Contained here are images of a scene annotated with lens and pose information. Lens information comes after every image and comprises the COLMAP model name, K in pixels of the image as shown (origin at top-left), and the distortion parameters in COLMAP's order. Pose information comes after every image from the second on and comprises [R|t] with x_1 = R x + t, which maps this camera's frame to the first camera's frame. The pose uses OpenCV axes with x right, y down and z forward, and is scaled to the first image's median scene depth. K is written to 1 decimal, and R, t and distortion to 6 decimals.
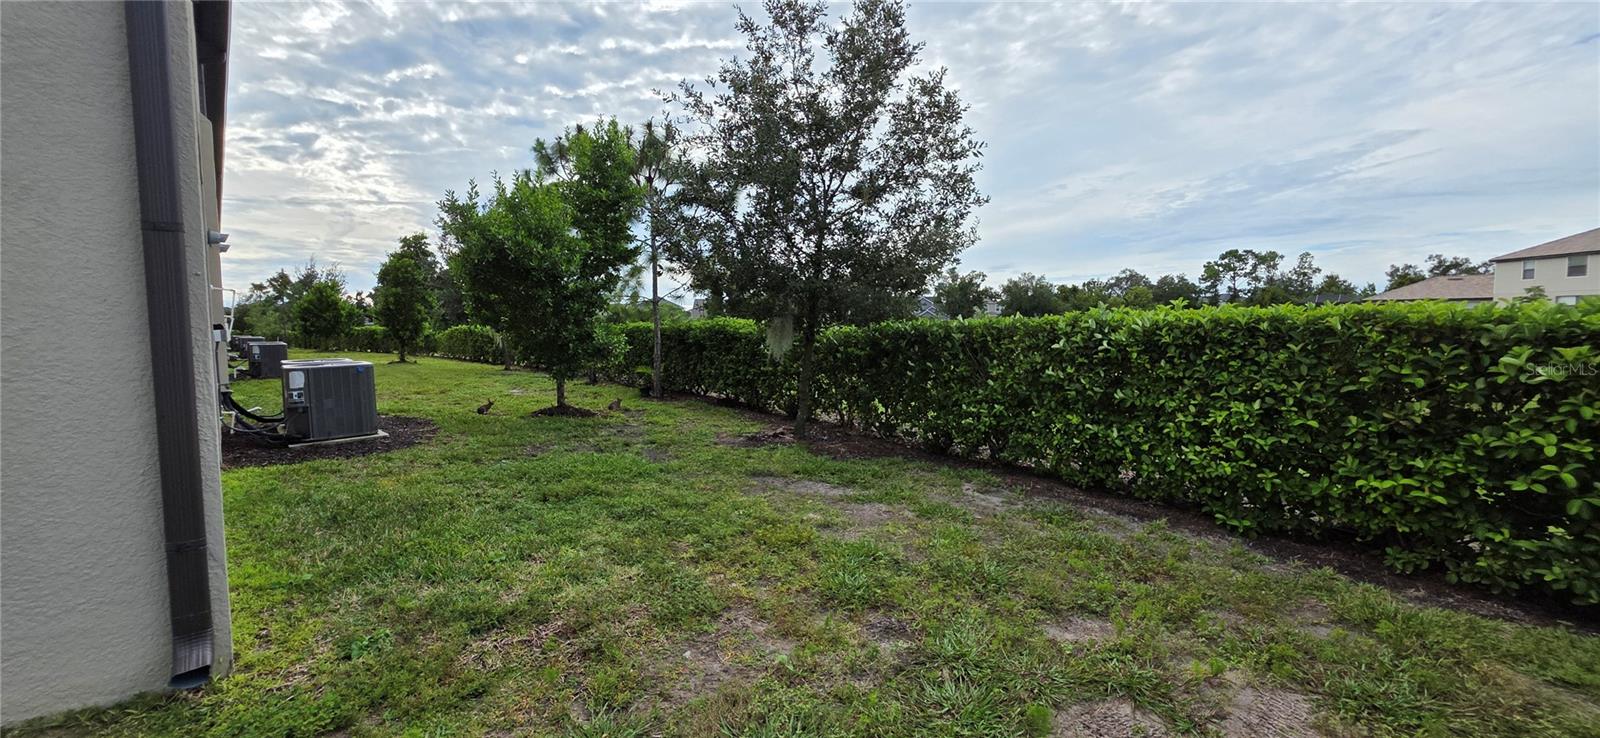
lens RADIAL K [[640.1, 0, 799.8], [0, 640.1, 368.0], [0, 0, 1]] dist [0.002024, -0.000328]
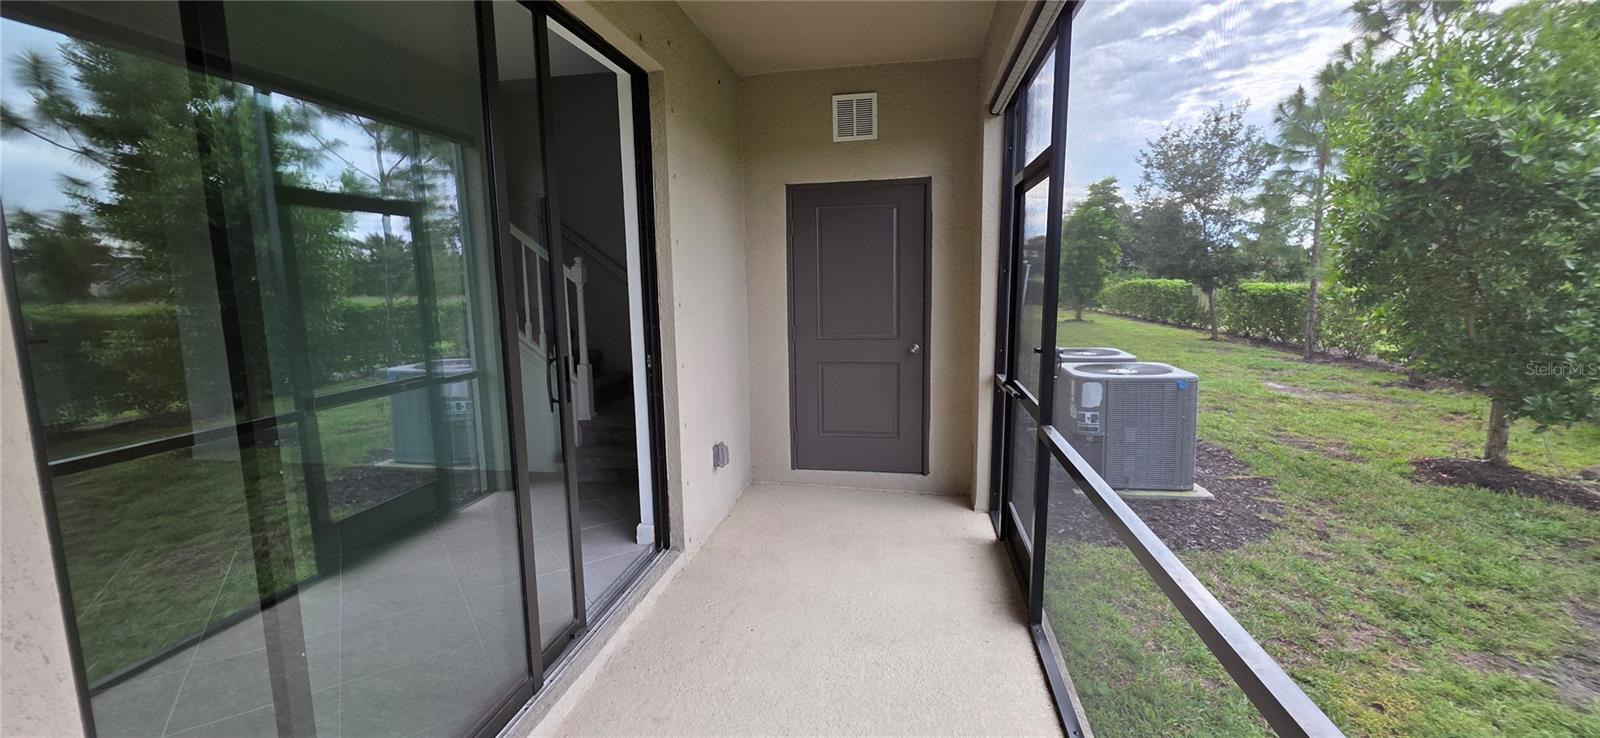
lens RADIAL K [[640.1, 0, 798.6], [0, 640.1, 366.0], [0, 0, 1]] dist [0.002024, -0.000328]
pose [[0.608883, 0.110750, -0.785491, -0.214917], [-0.050514, 0.993610, 0.100937, -0.027889], [0.791650, -0.021781, 0.610587, 0.173617]]
